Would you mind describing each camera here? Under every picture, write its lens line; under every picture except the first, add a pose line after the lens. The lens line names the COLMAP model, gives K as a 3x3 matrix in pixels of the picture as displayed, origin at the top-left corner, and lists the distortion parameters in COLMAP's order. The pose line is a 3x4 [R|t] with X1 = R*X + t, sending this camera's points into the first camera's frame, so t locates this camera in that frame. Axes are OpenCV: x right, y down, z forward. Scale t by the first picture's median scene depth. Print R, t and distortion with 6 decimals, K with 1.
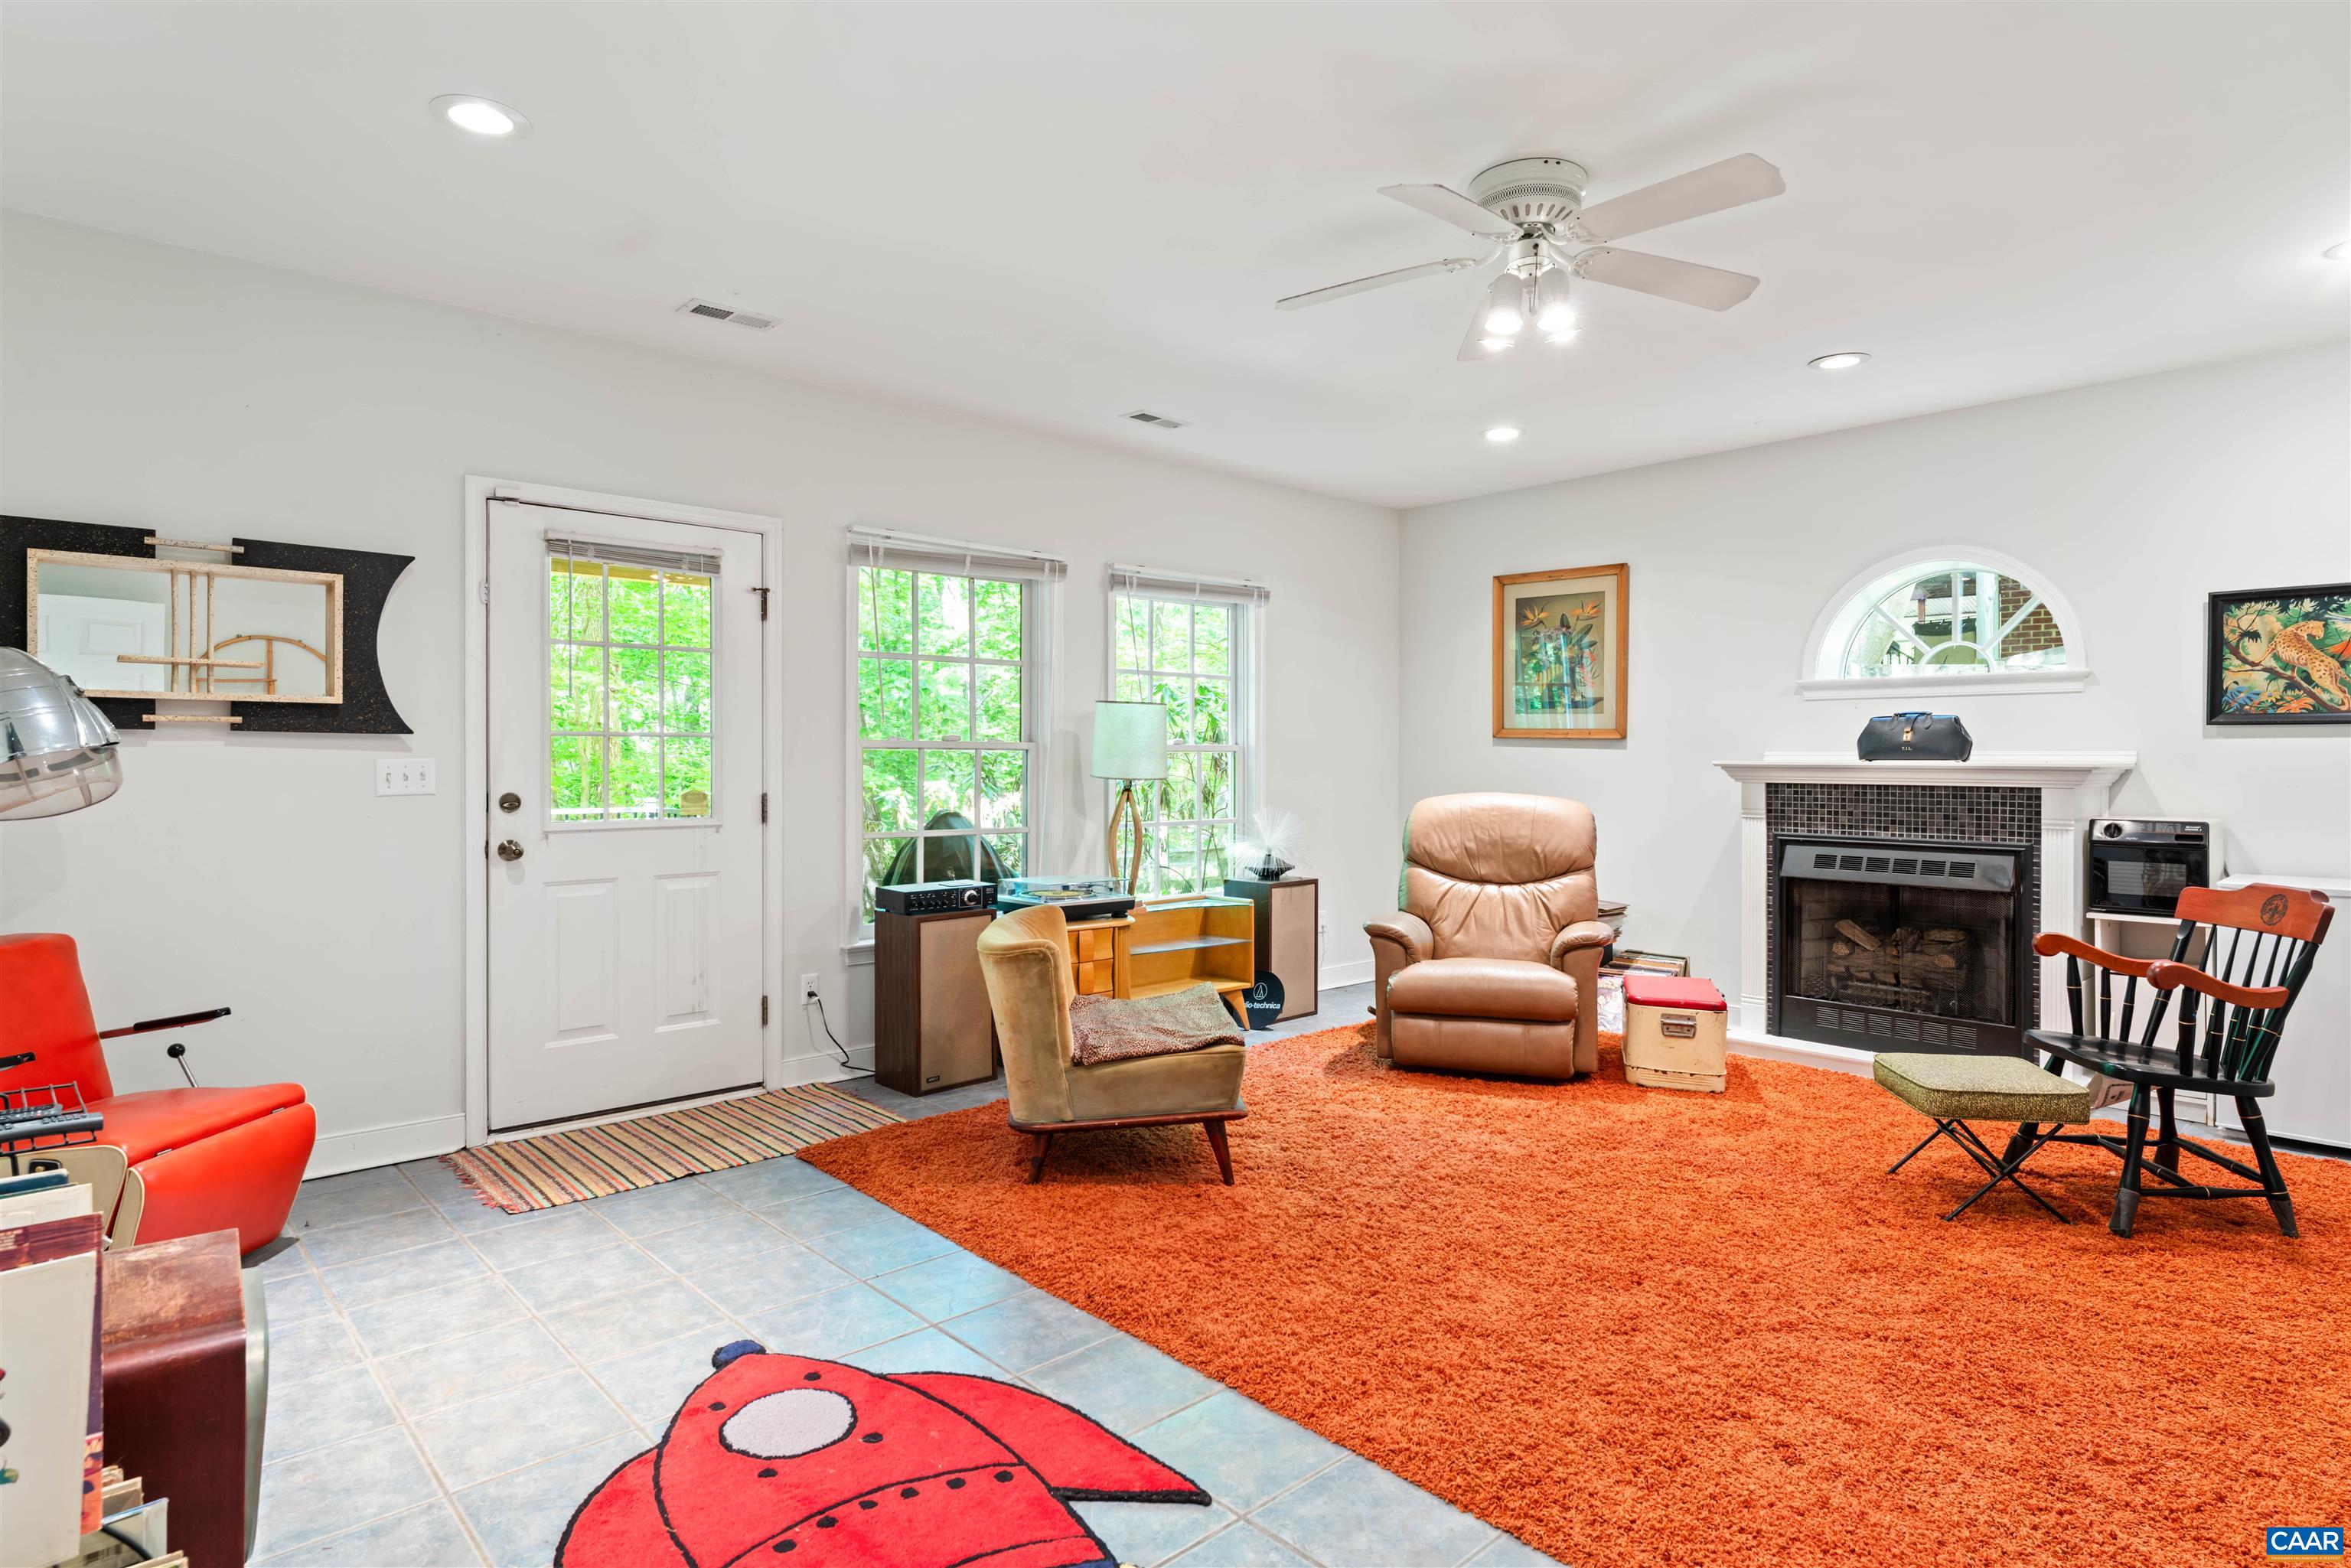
lens RADIAL K [[1259.4, 0, 1165.7], [0, 1259.4, 775.1], [0, 0, 1]] dist [0.002024, 0.000706]
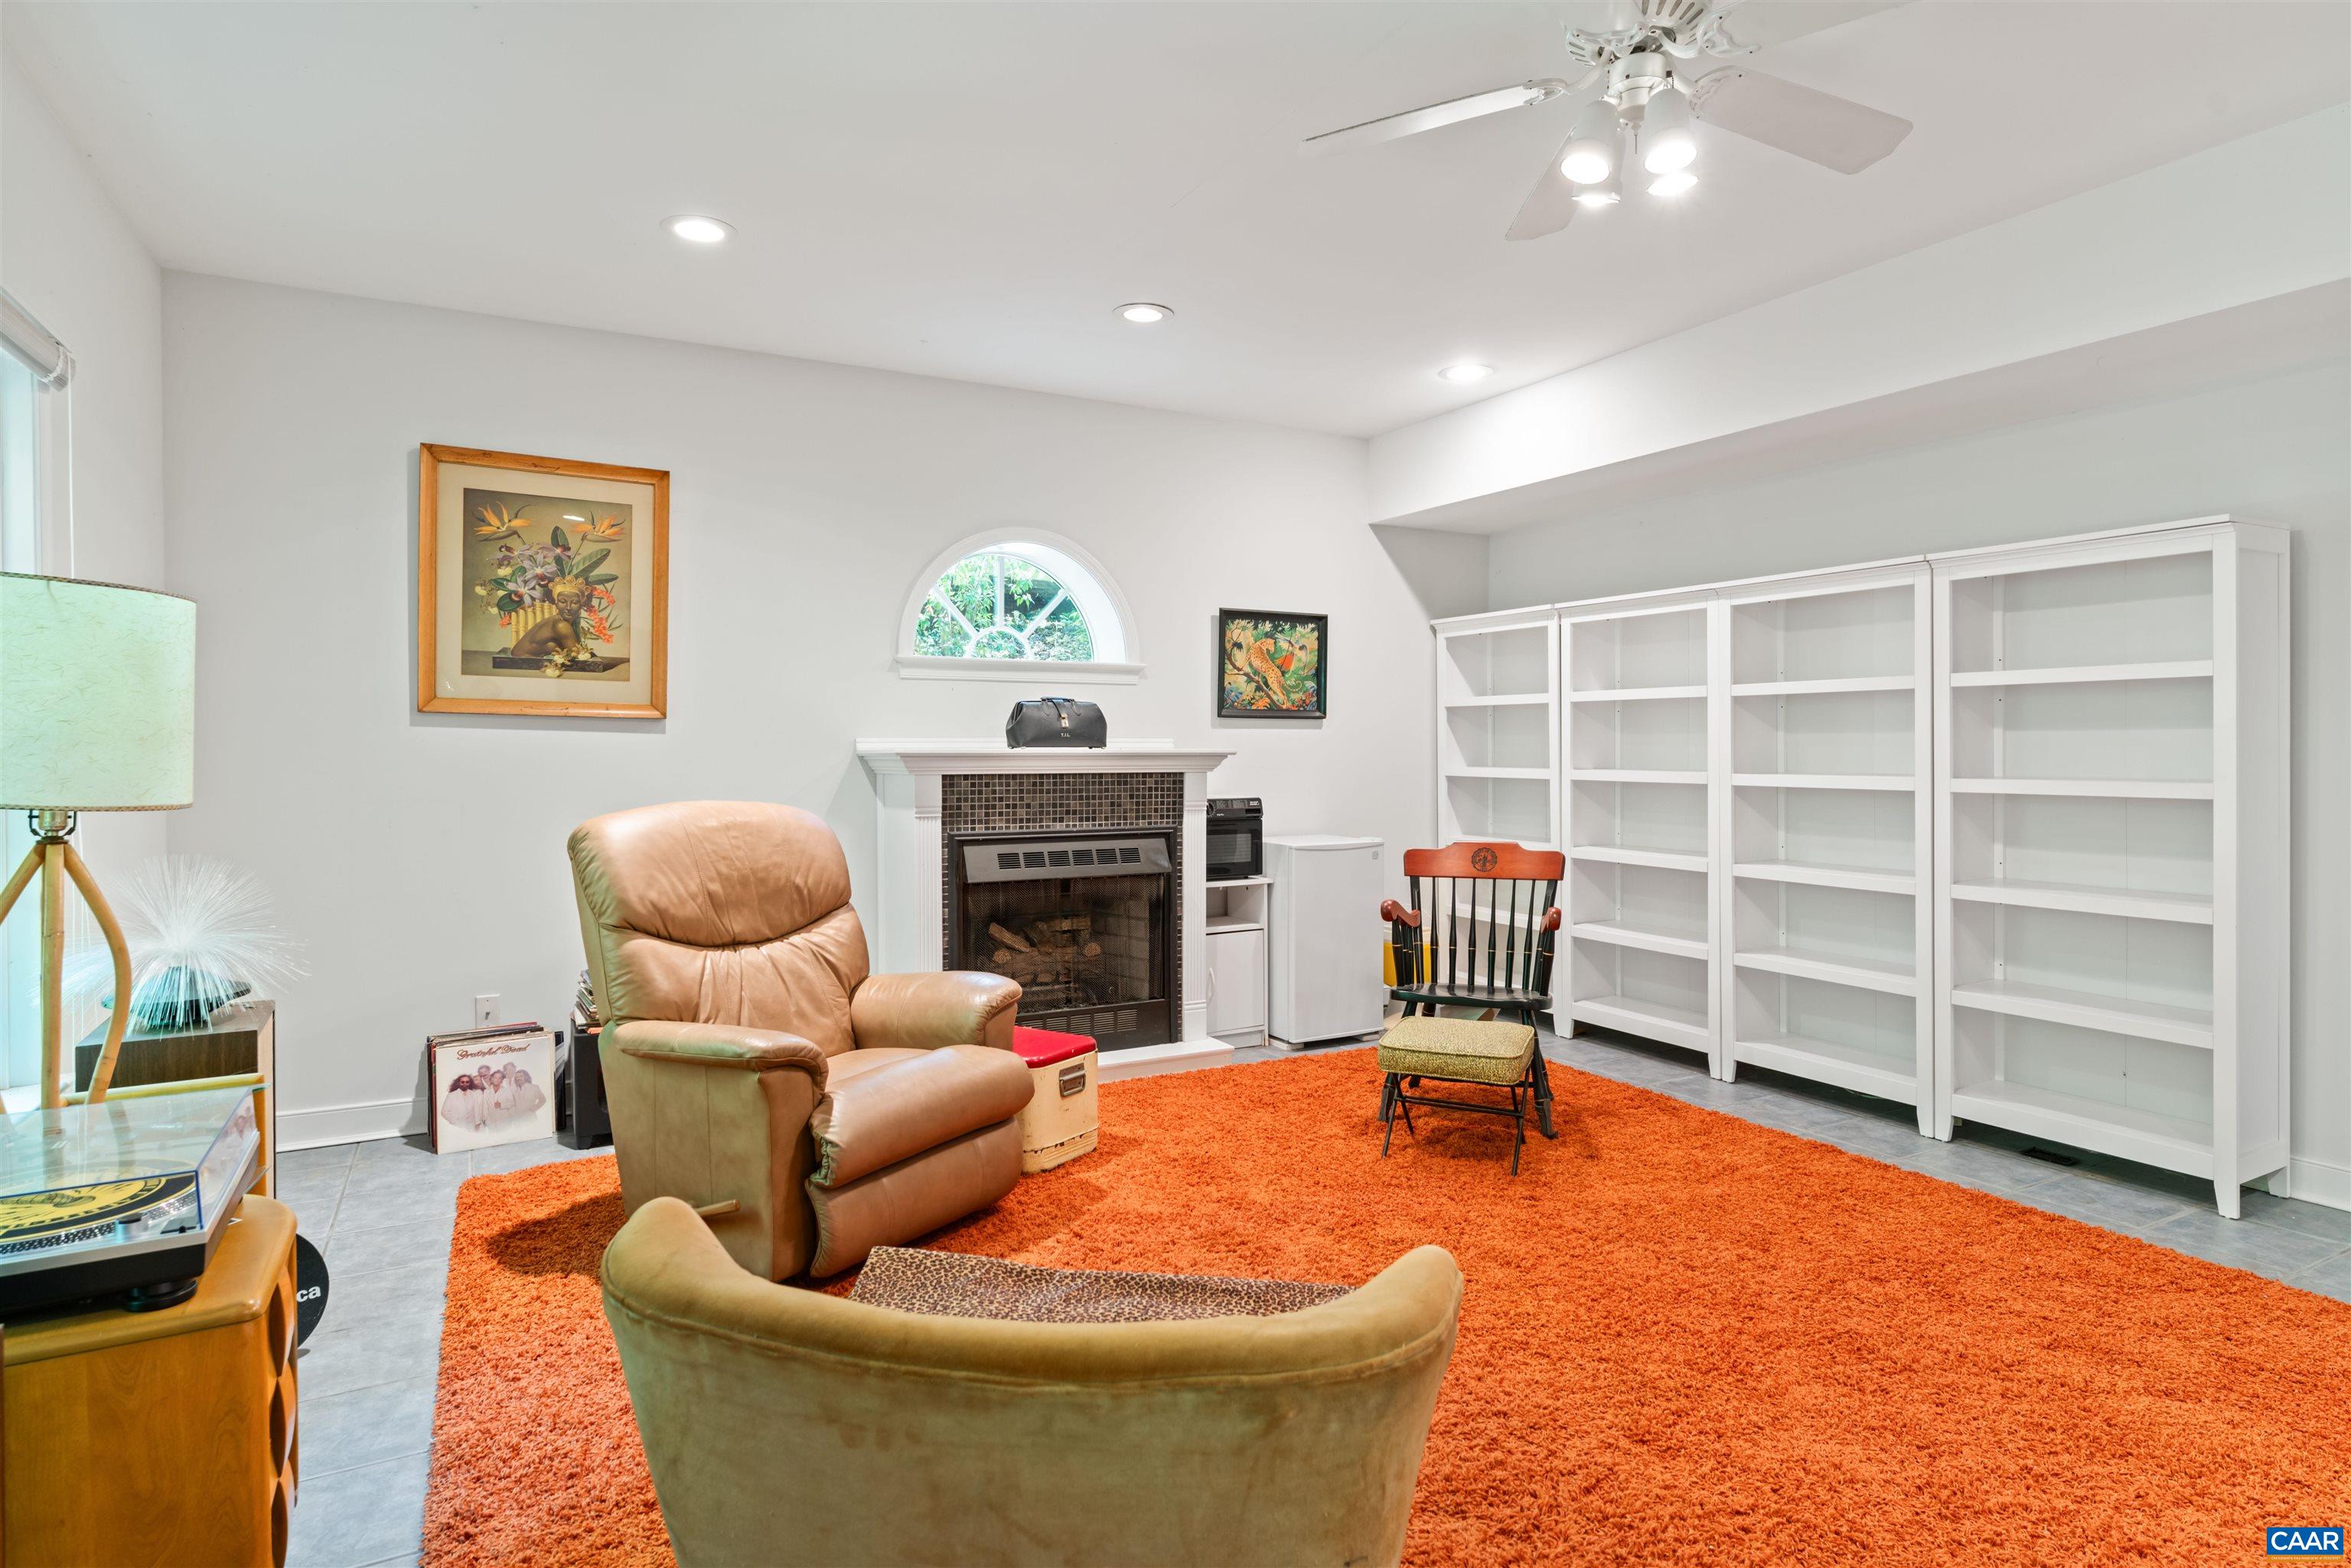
lens RADIAL K [[1259.4, 0, 1172.7], [0, 1259.4, 763.2], [0, 0, 1]] dist [0.002024, 0.000706]
pose [[0.231089, -0.013746, 0.972836, -0.322216], [0.015870, 0.999820, 0.010358, -0.008129], [-0.972803, 0.013046, 0.231265, 0.691106]]
